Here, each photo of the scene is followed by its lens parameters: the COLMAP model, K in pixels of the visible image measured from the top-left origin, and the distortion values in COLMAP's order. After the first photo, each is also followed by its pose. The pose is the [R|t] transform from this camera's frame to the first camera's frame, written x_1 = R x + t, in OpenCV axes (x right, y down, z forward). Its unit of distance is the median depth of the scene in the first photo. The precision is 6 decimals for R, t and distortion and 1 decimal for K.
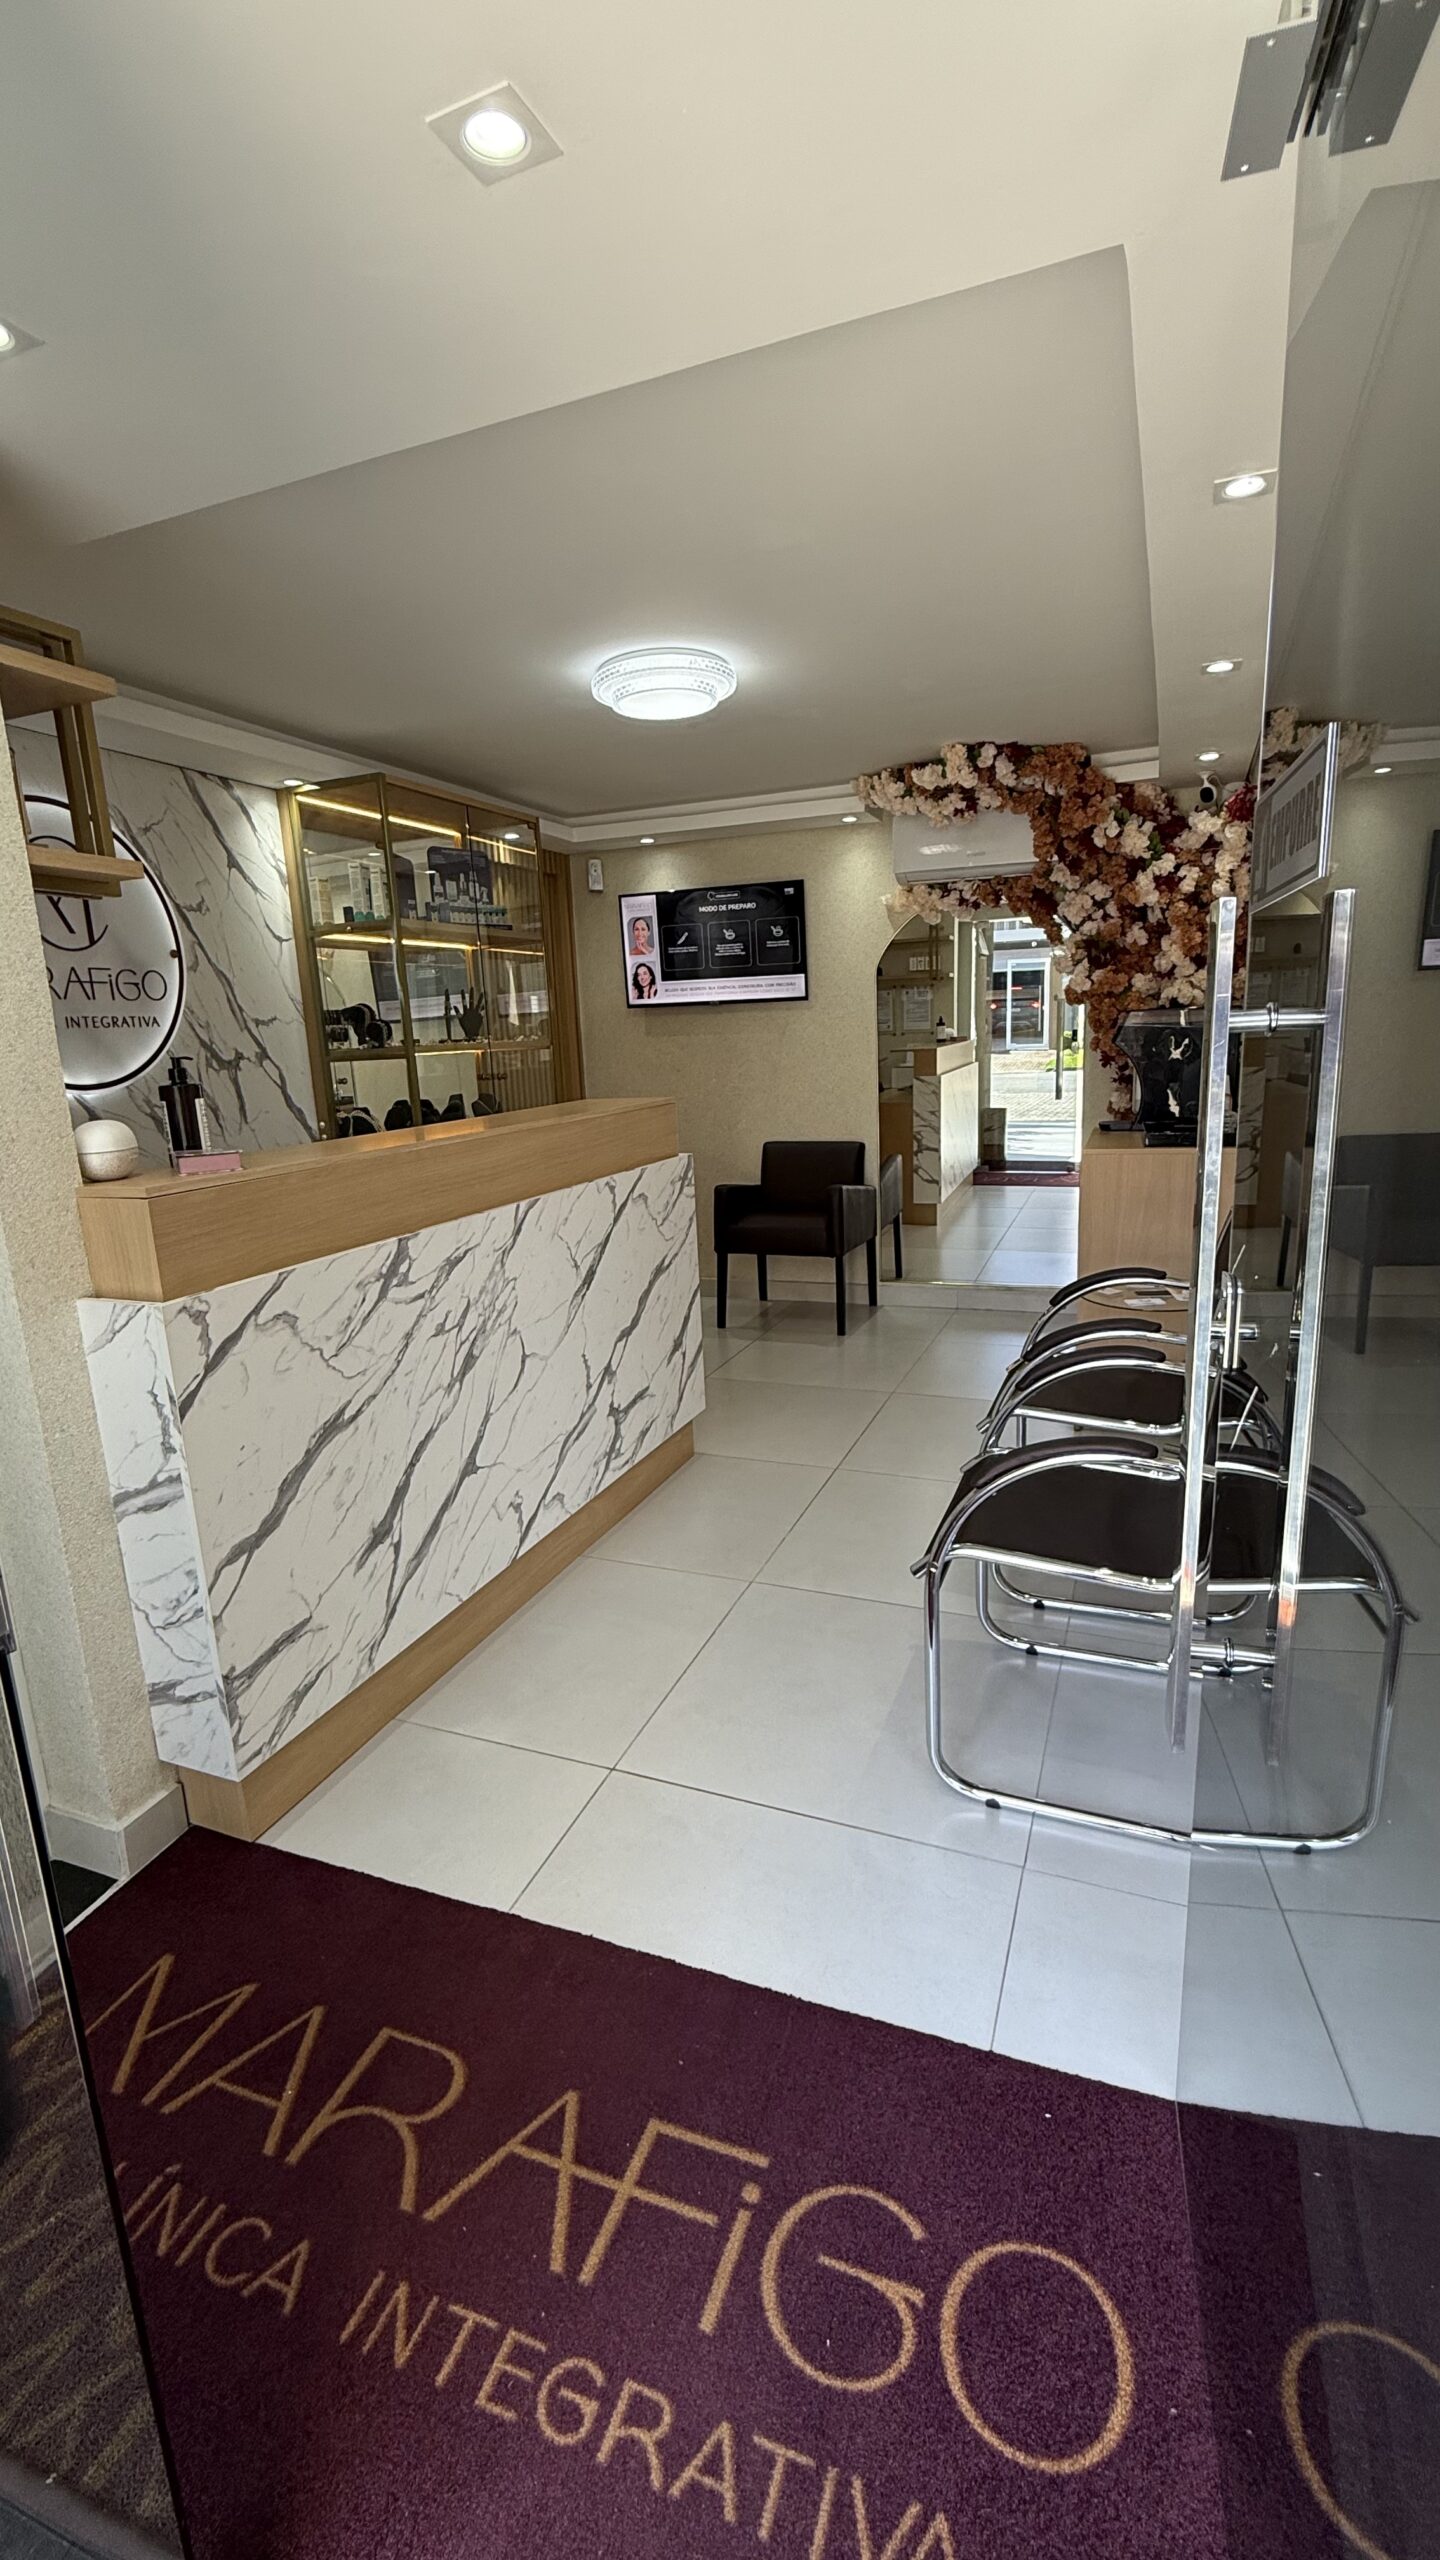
lens RADIAL K [[1117.0, 0, 724.4], [0, 1117.0, 1282.3], [0, 0, 1]] dist [-0.001743, -0.000079]
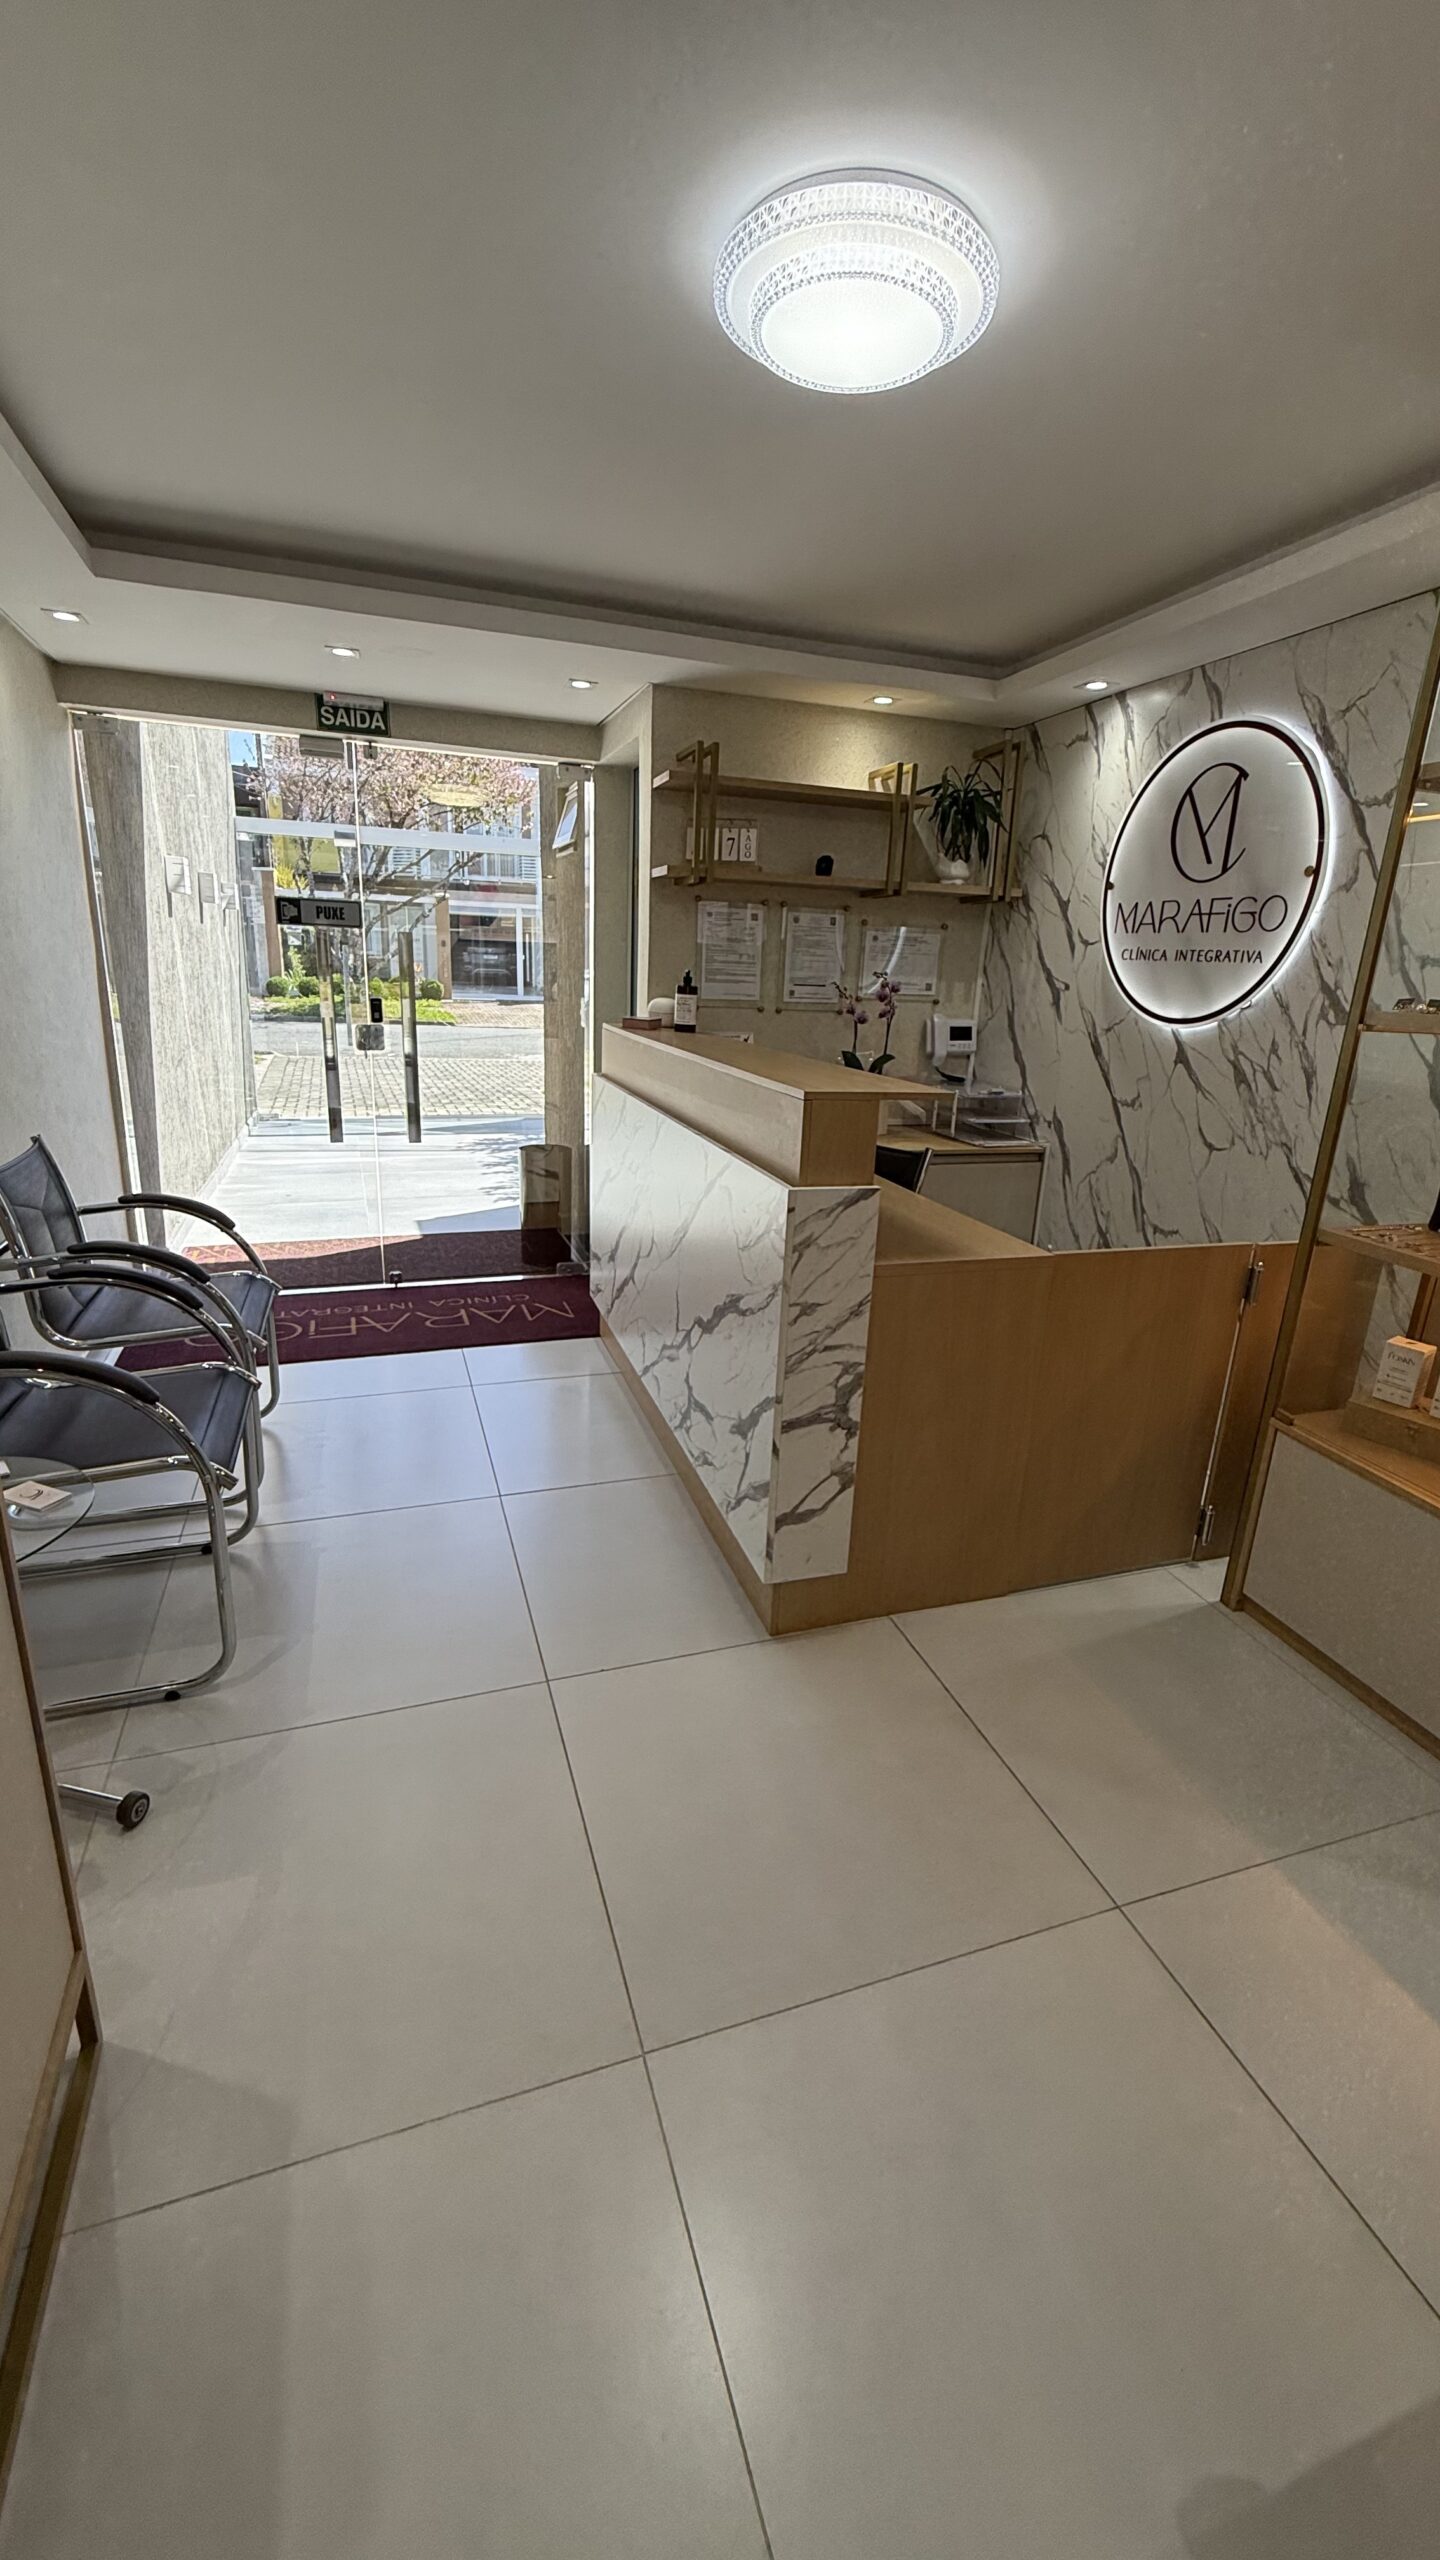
lens RADIAL K [[1020.2, 0, 722.7], [0, 1020.2, 1272.0], [0, 0, 1]] dist [-0.000424, 0.000141]
pose [[-0.763991, 0.195181, -0.614998, 0.269109], [-0.154721, 0.869923, 0.468290, -0.260498], [0.626402, 0.452923, -0.634415, 1.077507]]
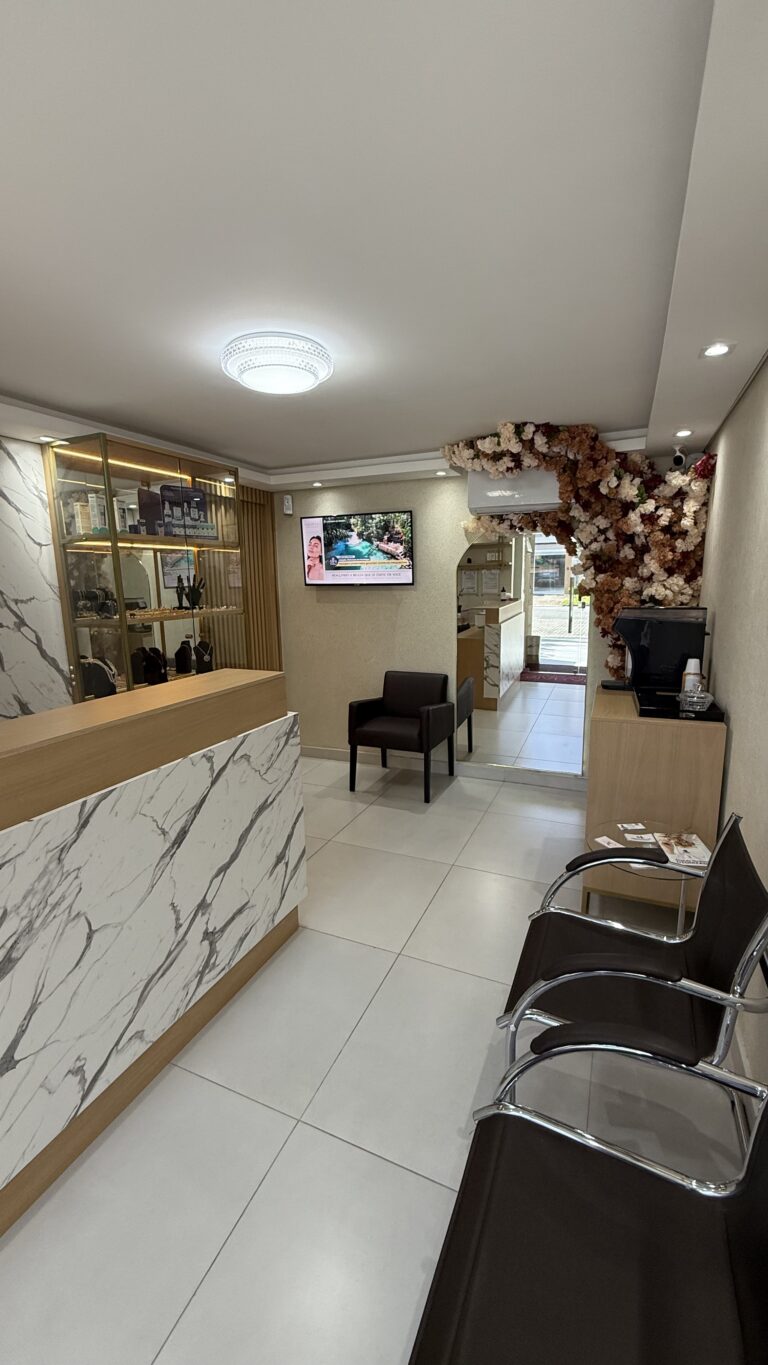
lens RADIAL K [[544.0, 0, 385.5], [0, 544.0, 678.2], [0, 0, 1]] dist [-0.000424, 0.000141]
pose [[0.999037, 0.030910, -0.031138, 0.074277], [-0.032118, 0.998720, -0.039073, -0.105478], [0.029890, 0.040035, 0.998751, 0.273163]]
